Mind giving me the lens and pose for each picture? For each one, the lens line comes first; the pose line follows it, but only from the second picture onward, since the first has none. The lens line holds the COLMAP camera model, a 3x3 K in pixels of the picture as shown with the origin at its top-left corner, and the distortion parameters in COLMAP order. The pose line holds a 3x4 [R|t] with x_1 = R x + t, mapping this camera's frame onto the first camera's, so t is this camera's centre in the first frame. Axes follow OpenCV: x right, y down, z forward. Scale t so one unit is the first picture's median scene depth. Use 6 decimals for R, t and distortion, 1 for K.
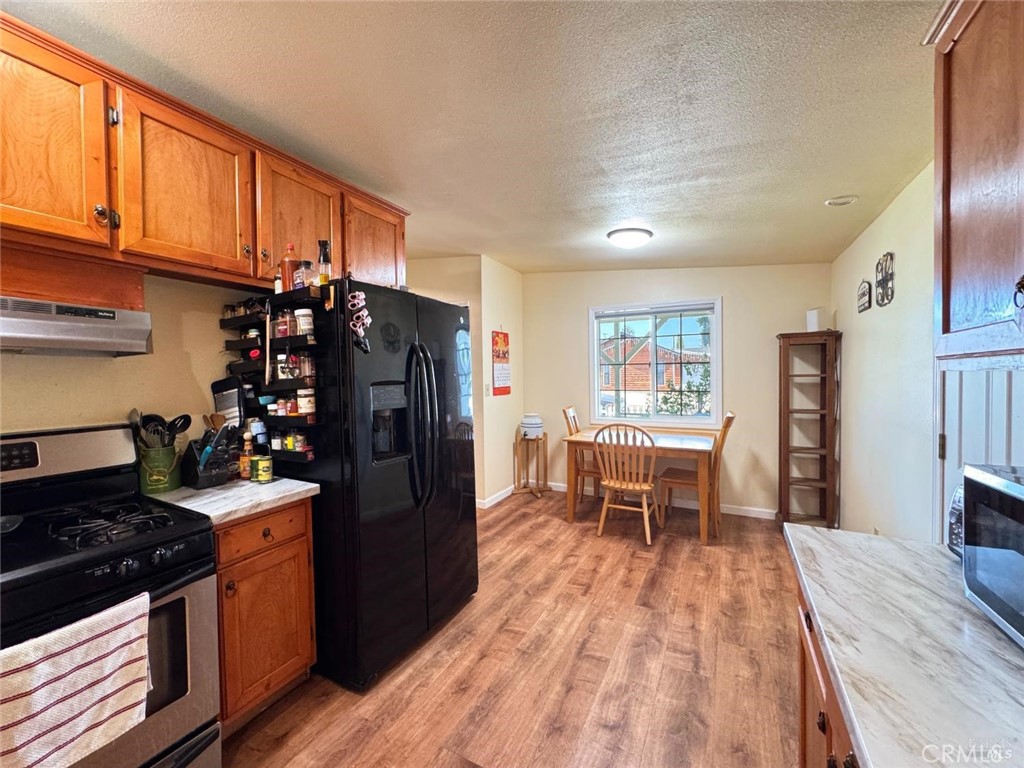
lens RADIAL K [[409.1, 0, 514.7], [0, 409.1, 381.7], [0, 0, 1]] dist [-0.003912, 0.000525]
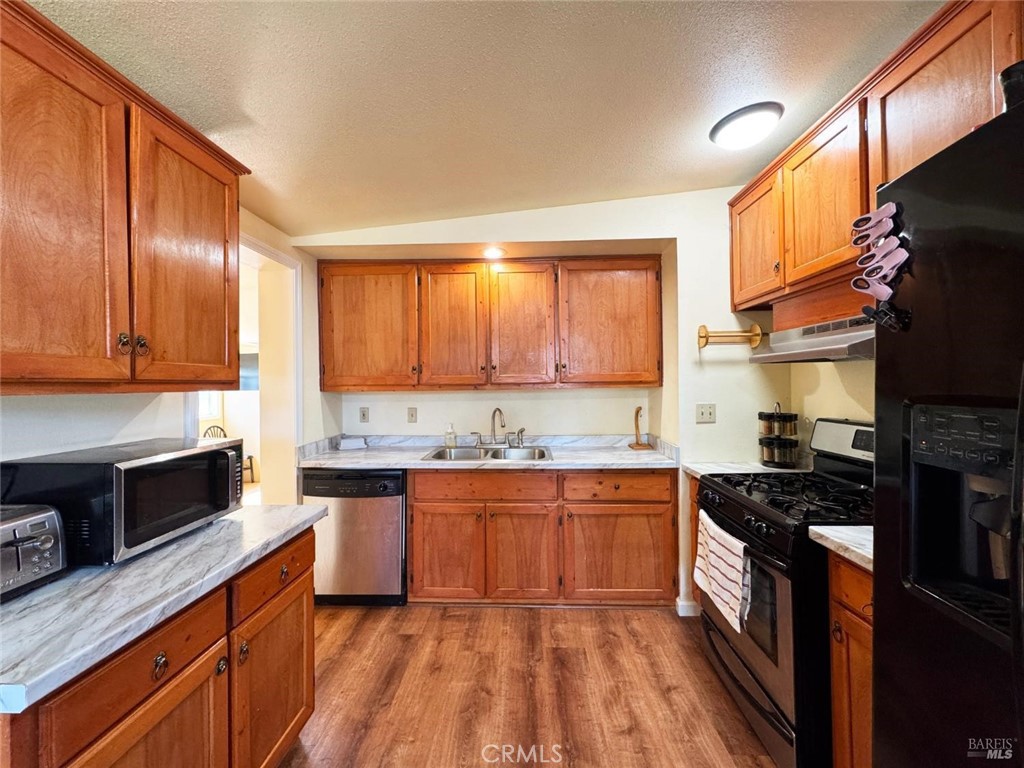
lens RADIAL K [[409.1, 0, 511.8], [0, 409.1, 383.1], [0, 0, 1]] dist [-0.003912, 0.000525]
pose [[-0.902721, 0.021619, -0.429682, 0.227905], [0.016474, 0.999741, 0.015691, -0.026946], [0.429910, 0.007086, -0.902844, 1.246258]]
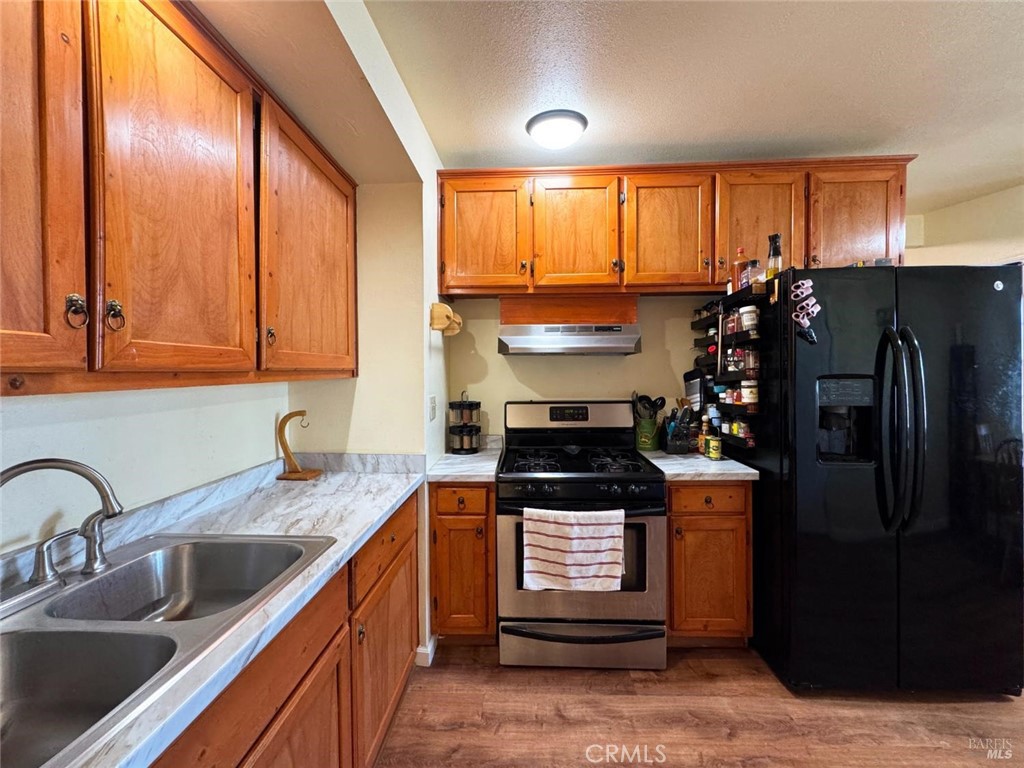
lens RADIAL K [[409.1, 0, 511.3], [0, 409.1, 382.8], [0, 0, 1]] dist [-0.003912, 0.000525]
pose [[0.428310, 0.034737, -0.902964, 0.192637], [-0.010872, 0.999387, 0.033289, -0.005318], [0.903566, -0.004441, 0.428425, -0.026019]]
